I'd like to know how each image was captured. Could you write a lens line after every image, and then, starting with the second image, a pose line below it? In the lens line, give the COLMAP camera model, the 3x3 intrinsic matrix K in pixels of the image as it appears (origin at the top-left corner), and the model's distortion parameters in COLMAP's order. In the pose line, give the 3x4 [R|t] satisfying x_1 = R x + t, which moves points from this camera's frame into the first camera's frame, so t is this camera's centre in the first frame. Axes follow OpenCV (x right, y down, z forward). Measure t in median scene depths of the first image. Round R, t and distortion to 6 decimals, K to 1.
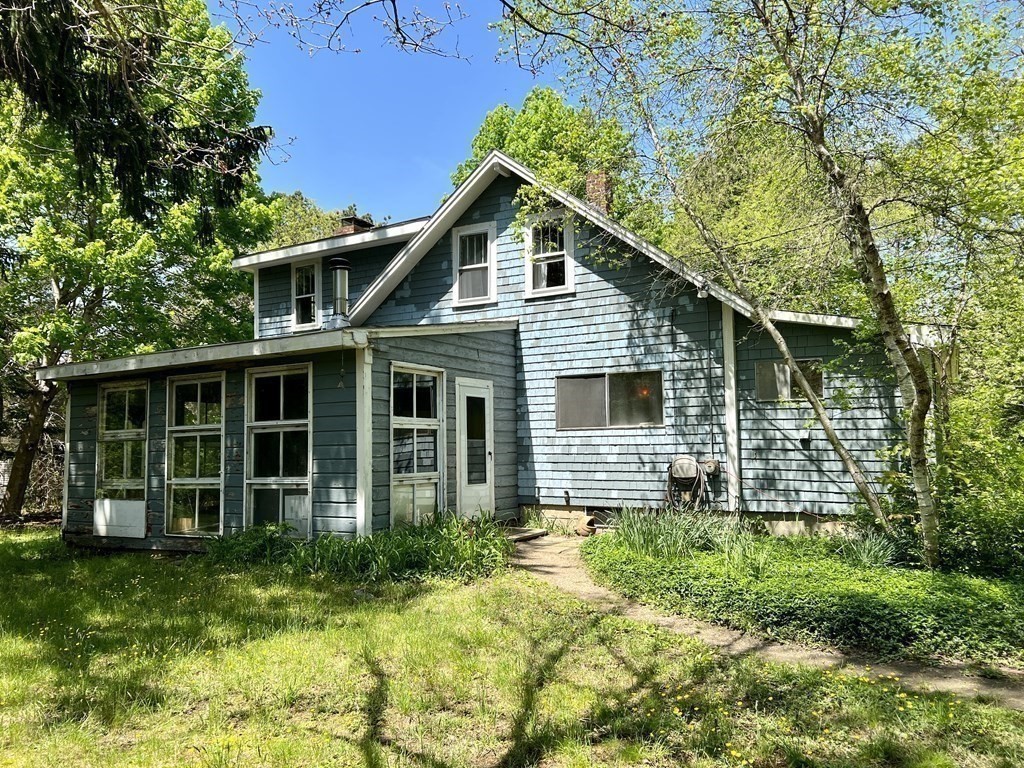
lens RADIAL K [[765.4, 0, 517.0], [0, 765.4, 385.5], [0, 0, 1]] dist [0.057259, -0.064526]
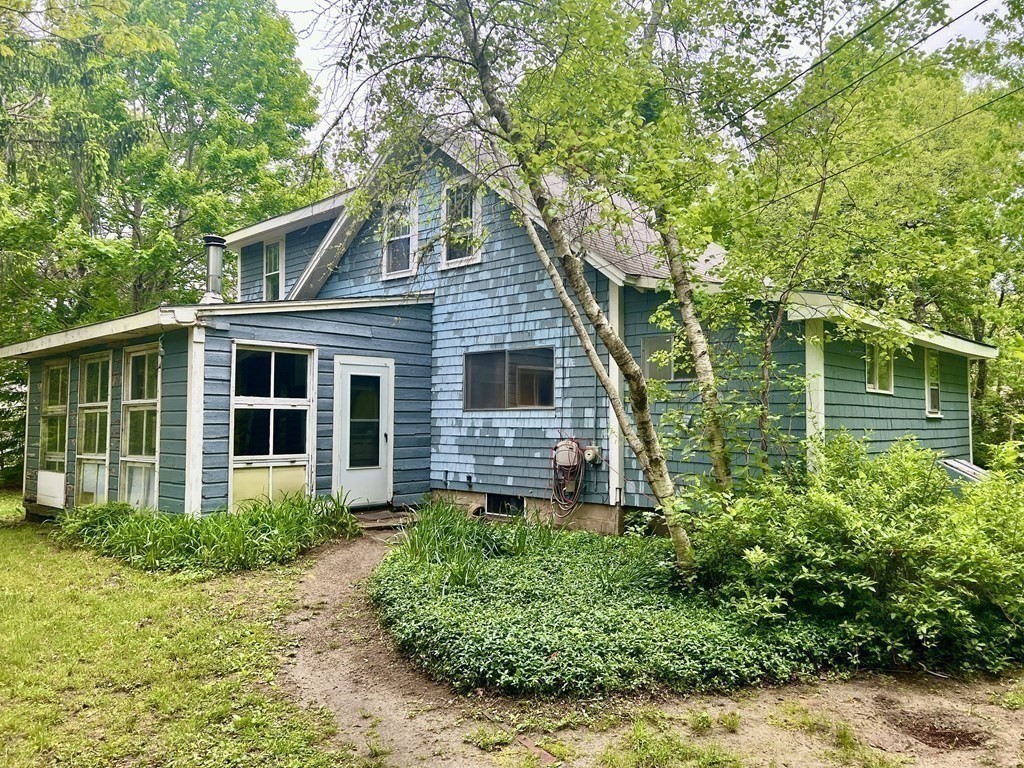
lens RADIAL K [[765.4, 0, 517.0], [0, 765.4, 385.5], [0, 0, 1]] dist [0.057259, -0.064526]
pose [[0.976555, 0.005657, -0.215193, 0.324630], [0.001986, 0.999375, 0.035287, -0.005909], [0.215258, -0.034887, 0.975934, 0.103310]]
